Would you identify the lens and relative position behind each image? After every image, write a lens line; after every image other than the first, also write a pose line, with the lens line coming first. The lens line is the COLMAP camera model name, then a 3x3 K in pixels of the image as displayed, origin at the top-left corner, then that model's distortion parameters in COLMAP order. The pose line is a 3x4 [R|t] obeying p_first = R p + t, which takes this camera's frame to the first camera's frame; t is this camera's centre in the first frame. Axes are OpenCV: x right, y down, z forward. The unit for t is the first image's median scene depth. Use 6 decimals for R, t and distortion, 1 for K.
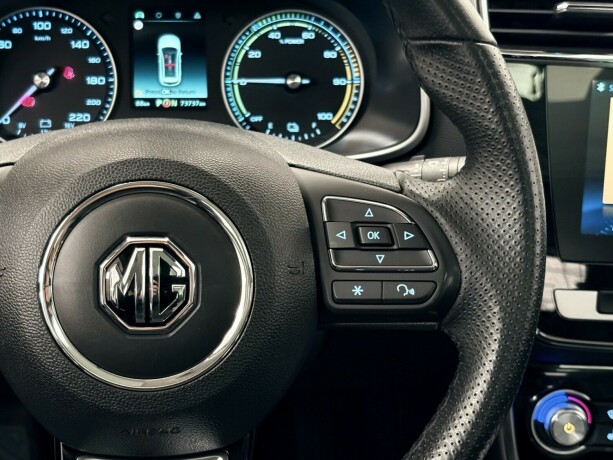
lens RADIAL K [[1007.5, 0, 312.2], [0, 1007.5, 250.2], [0, 0, 1]] dist [0.060385, 0.000000]
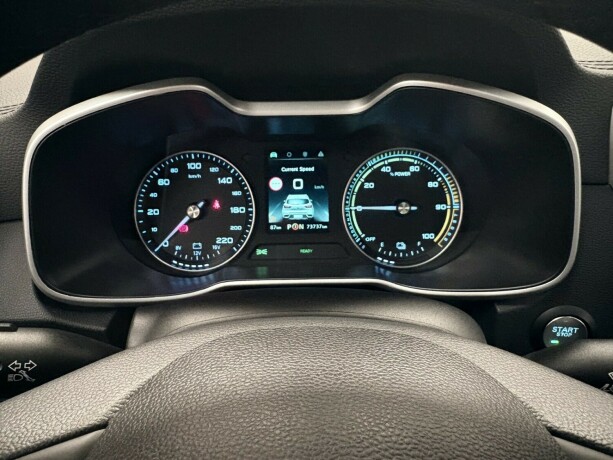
lens RADIAL K [[439.1, 0, 300.2], [0, 439.1, 241.6], [0, 0, 1]] dist [0.010917, 0.004528]
pose [[0.997099, -0.003297, -0.076043, -0.100445], [0.003712, 0.999979, 0.005321, -0.133008], [0.076024, -0.005588, 0.997090, 0.485739]]
